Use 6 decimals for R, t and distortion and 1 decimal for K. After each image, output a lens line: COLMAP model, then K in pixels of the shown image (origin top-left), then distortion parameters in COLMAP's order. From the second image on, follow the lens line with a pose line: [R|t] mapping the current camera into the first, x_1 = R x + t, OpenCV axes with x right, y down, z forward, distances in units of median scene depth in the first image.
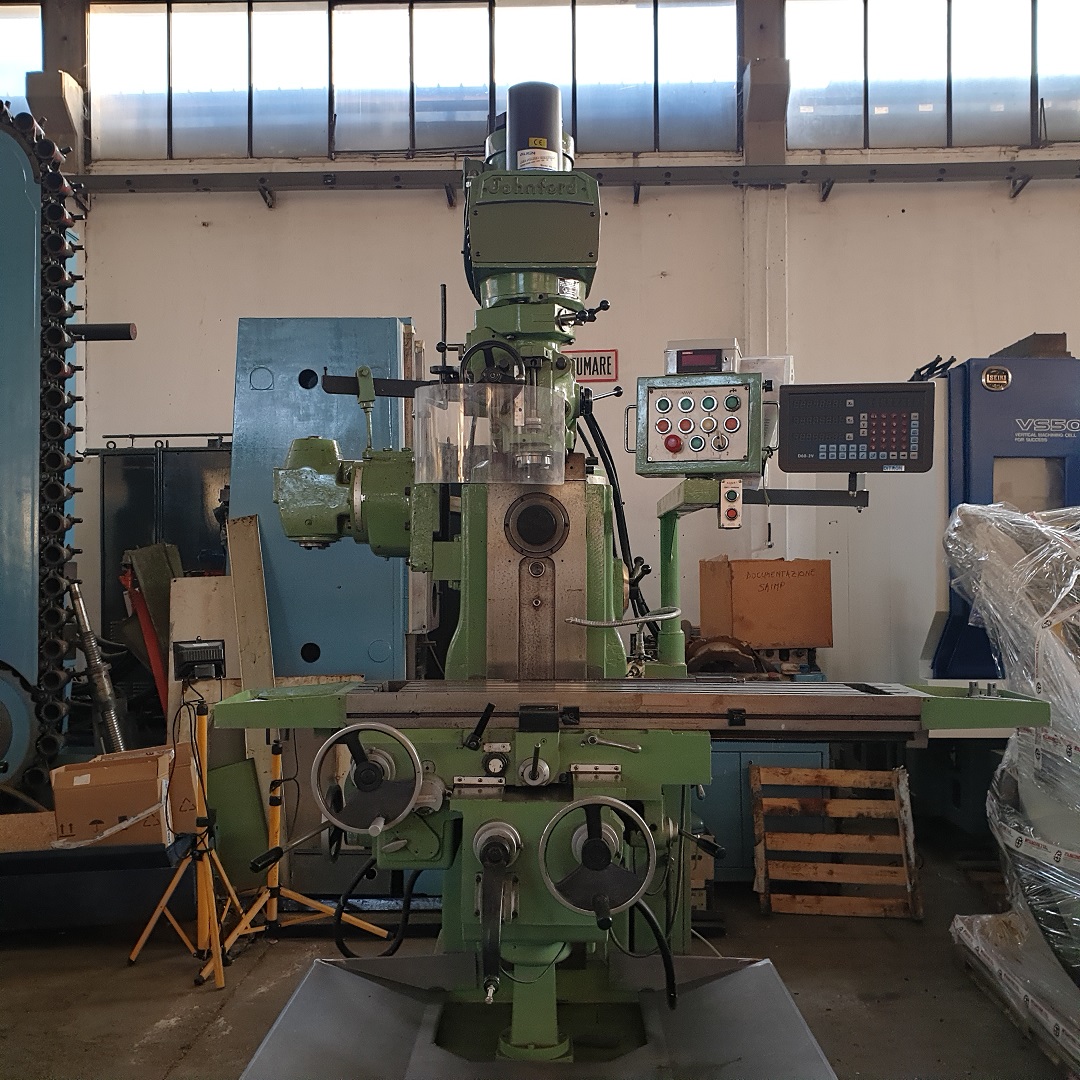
lens RADIAL K [[1141.4, 0, 532.9], [0, 1141.4, 528.9], [0, 0, 1]] dist [0.148498, -0.304021]
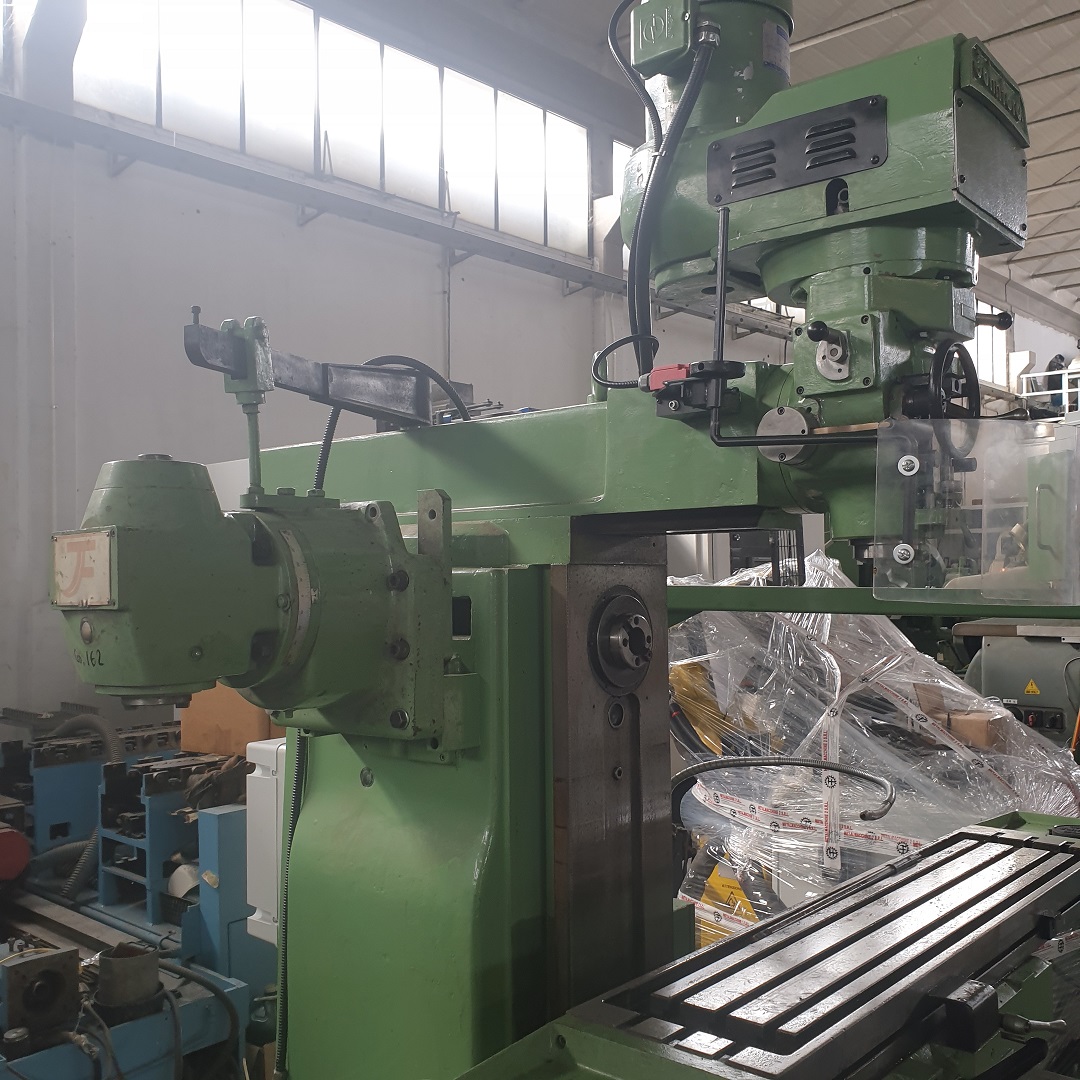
lens RADIAL K [[1135.2, 0, 515.8], [0, 1135.2, 539.1], [0, 0, 1]] dist [0.046098, -0.034260]
pose [[0.647280, 0.017376, 0.762054, -0.575897], [-0.014222, 0.999841, -0.010718, -0.060820], [-0.762120, -0.003900, 0.647424, 0.802056]]
